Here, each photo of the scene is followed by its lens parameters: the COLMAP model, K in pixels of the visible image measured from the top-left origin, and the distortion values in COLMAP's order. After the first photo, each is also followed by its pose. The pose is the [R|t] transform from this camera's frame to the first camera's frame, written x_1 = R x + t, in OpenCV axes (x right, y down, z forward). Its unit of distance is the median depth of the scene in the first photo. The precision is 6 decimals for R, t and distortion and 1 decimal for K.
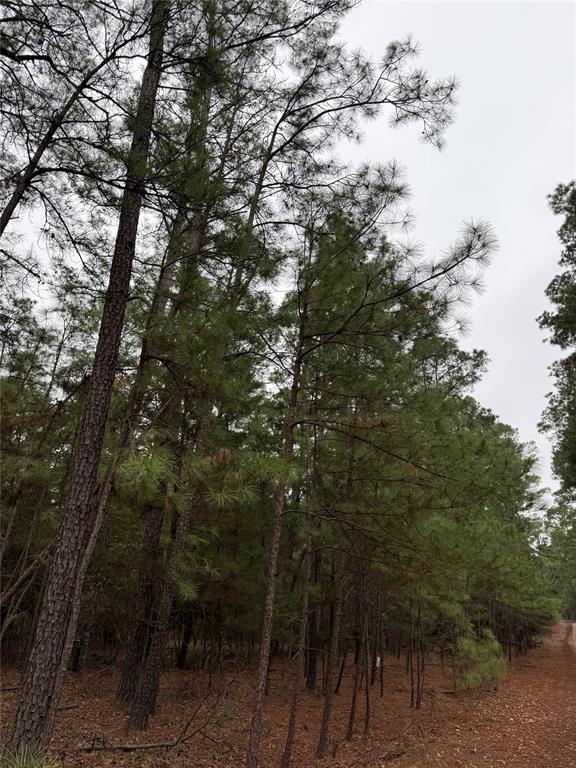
lens RADIAL K [[545.8, 0, 284.8], [0, 545.8, 378.9], [0, 0, 1]] dist [0.042453, -0.055362]
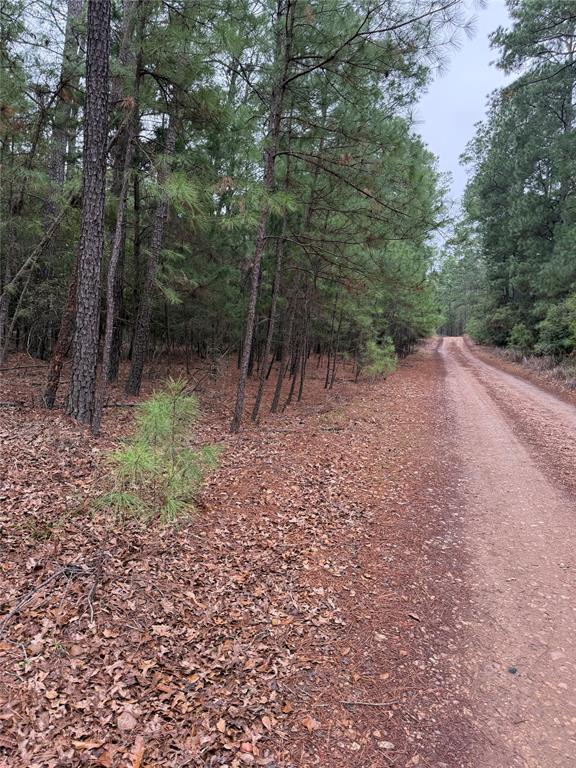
lens RADIAL K [[545.8, 0, 285.9], [0, 545.8, 388.4], [0, 0, 1]] dist [0.042453, -0.055362]
pose [[0.984954, 0.008171, 0.172622, -0.079922], [-0.092649, 0.868166, 0.487549, -0.025333], [-0.145880, -0.496207, 0.855861, -0.090107]]
